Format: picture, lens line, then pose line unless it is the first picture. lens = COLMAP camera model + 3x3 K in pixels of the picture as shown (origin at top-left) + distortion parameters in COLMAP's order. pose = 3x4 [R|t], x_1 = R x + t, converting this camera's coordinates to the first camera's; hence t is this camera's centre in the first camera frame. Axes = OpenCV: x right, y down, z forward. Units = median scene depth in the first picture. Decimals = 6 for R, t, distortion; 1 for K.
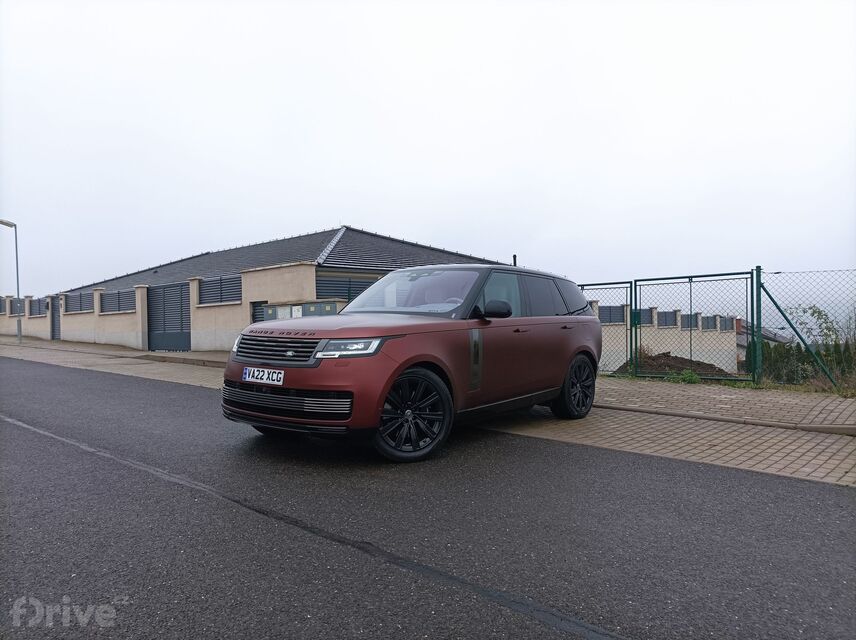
lens RADIAL K [[642.3, 0, 428.0], [0, 642.3, 320.0], [0, 0, 1]] dist [0.016286, 0.002650]
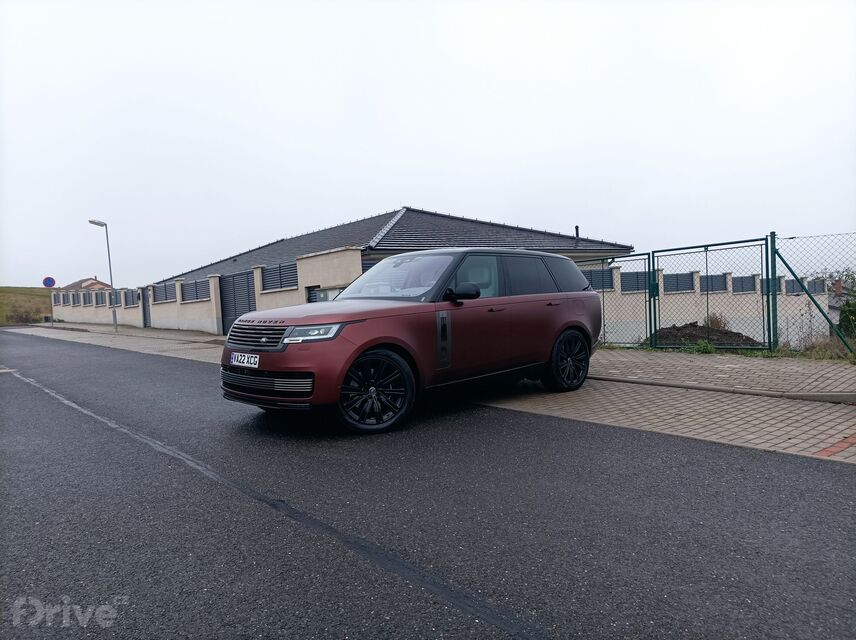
lens RADIAL K [[642.3, 0, 428.0], [0, 642.3, 320.0], [0, 0, 1]] dist [0.016286, 0.002650]
pose [[0.990124, -0.034833, -0.135801, 0.138794], [0.040060, 0.998551, 0.035945, -0.007239], [0.134352, -0.041030, 0.990084, -0.049810]]
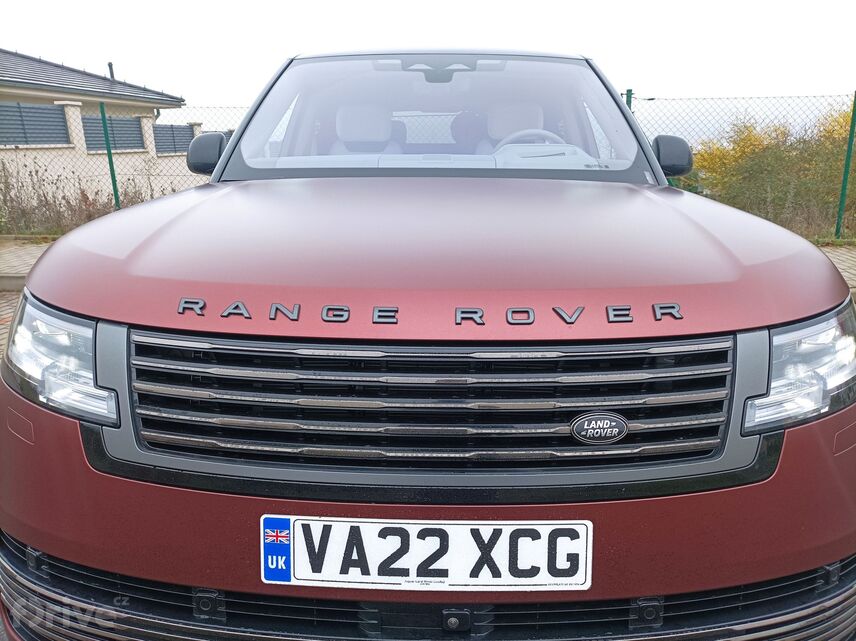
lens RADIAL K [[642.3, 0, 428.0], [0, 642.3, 320.5], [0, 0, 1]] dist [0.016286, 0.002650]
pose [[0.793409, -0.163597, 0.586292, -0.224358], [0.007311, 0.965696, 0.259572, -0.018716], [-0.608646, -0.201660, 0.767388, 0.543027]]
